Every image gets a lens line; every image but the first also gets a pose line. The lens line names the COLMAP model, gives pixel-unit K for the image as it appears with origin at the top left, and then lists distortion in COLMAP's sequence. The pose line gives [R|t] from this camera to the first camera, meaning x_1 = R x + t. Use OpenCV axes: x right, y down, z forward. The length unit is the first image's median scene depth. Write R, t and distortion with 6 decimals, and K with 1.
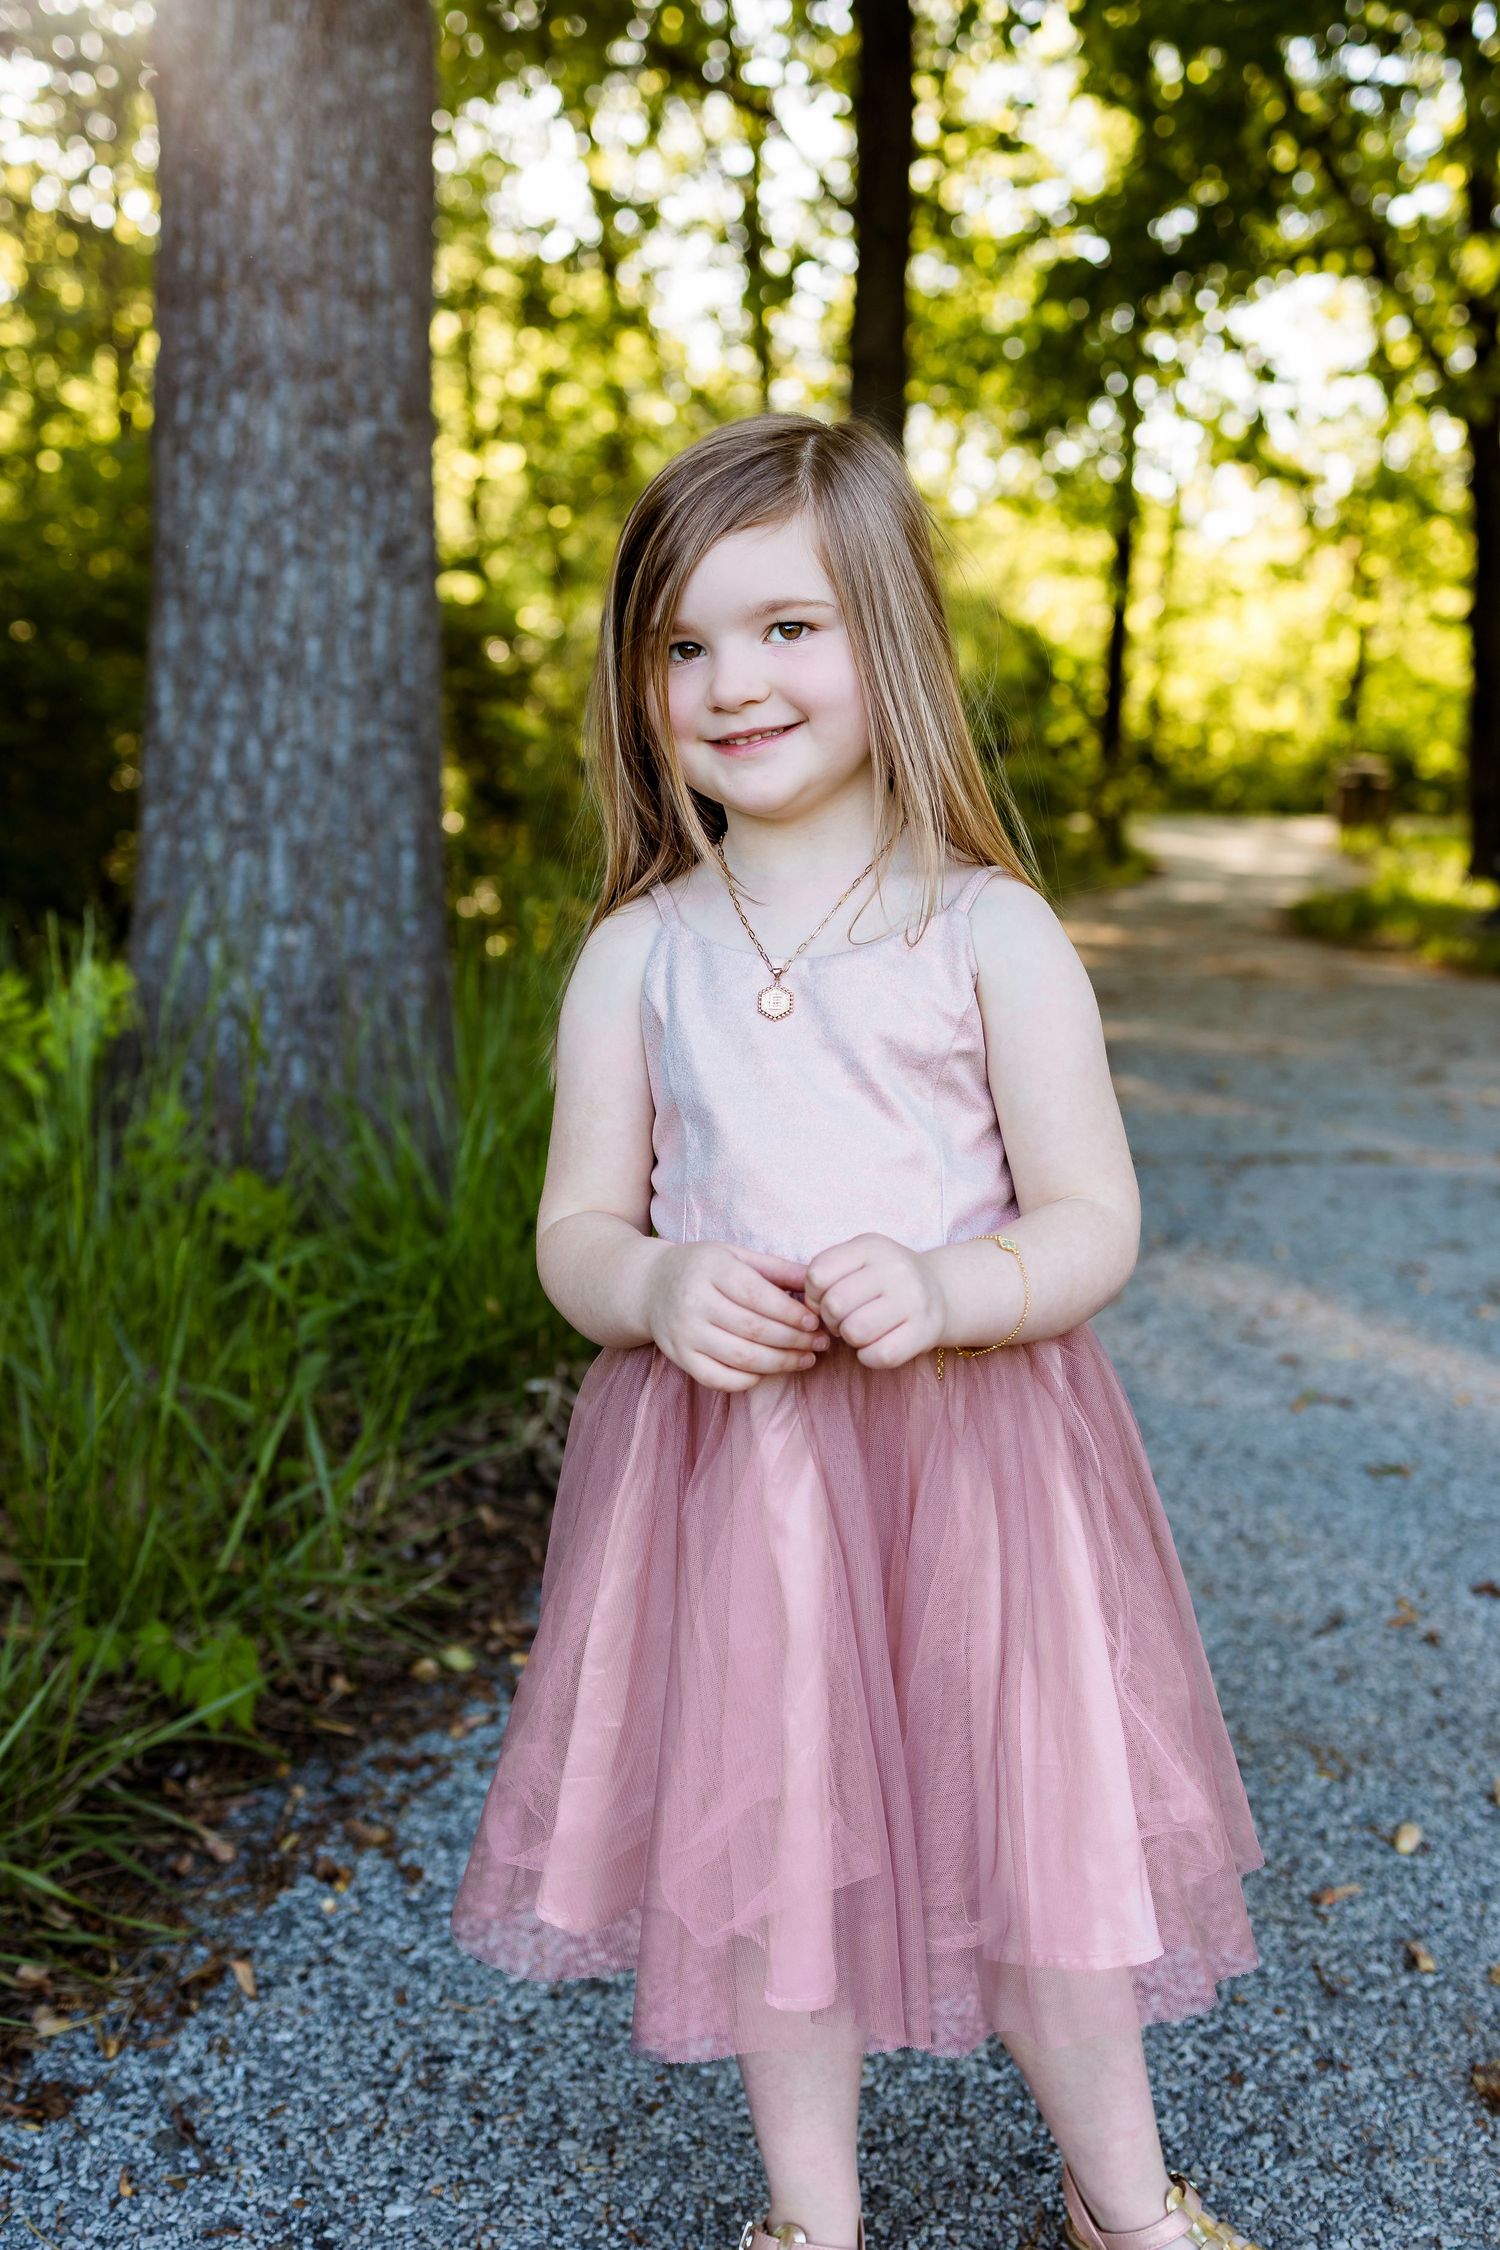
lens RADIAL K [[2411.8, 0, 745.6], [0, 2411.8, 1083.8], [0, 0, 1]] dist [0.008636, 0.001104]
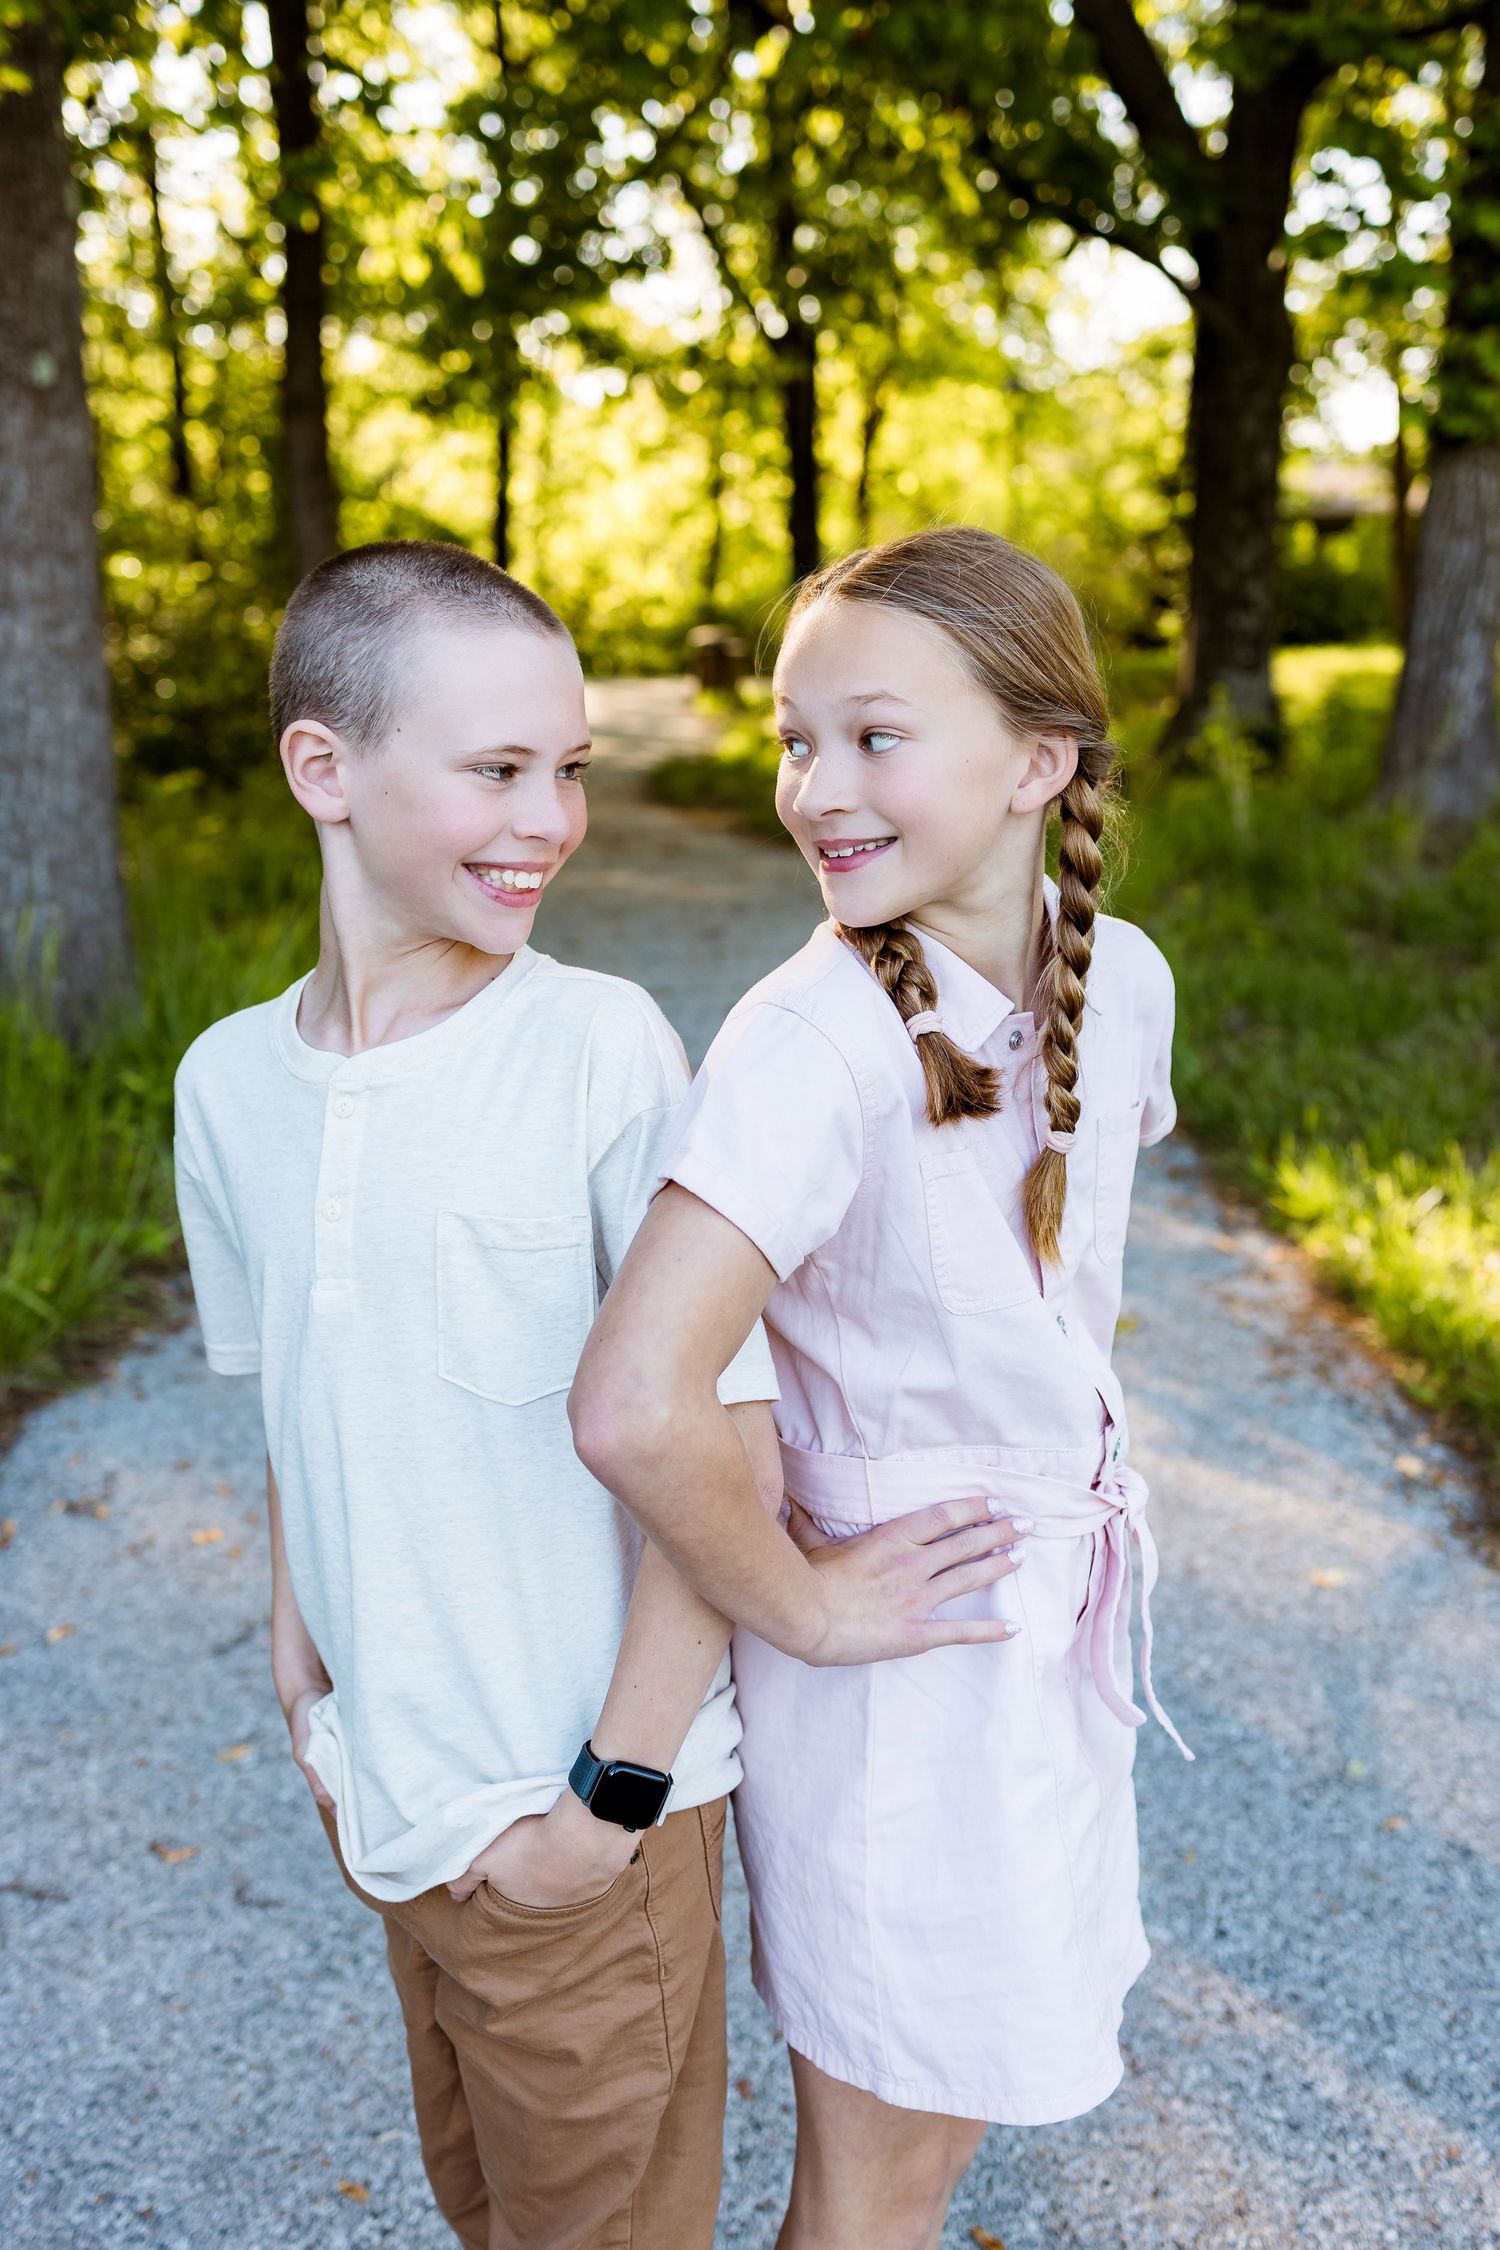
lens RADIAL K [[2306.3, 0, 744.5], [0, 2306.3, 1108.9], [0, 0, 1]] dist [0.004936, 0.025717]
pose [[0.968825, -0.059792, 0.240424, -0.107054], [0.039034, 0.995159, 0.090198, -0.047940], [-0.244653, -0.078001, 0.966468, -0.856282]]
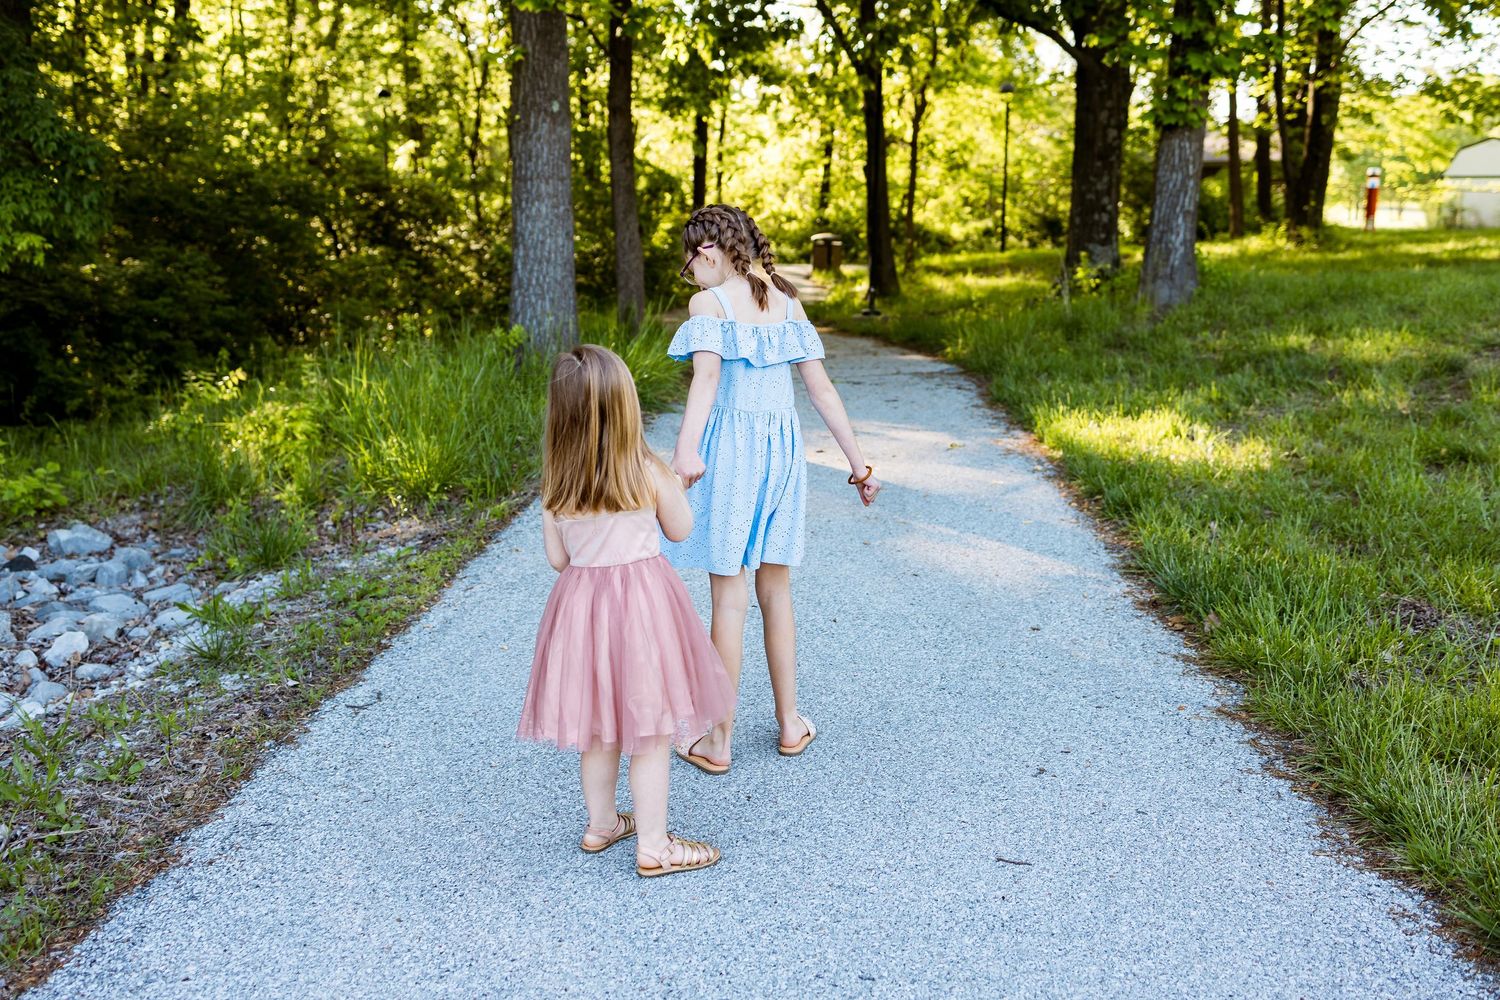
lens RADIAL K [[1522.0, 0, 728.6], [0, 1522.0, 502.6], [0, 0, 1]] dist [-0.008350, -0.013163]
pose [[0.984892, -0.039724, 0.168550, -0.360622], [0.031118, 0.998089, 0.053394, 0.148415], [-0.170349, -0.047343, 0.984246, -1.971972]]
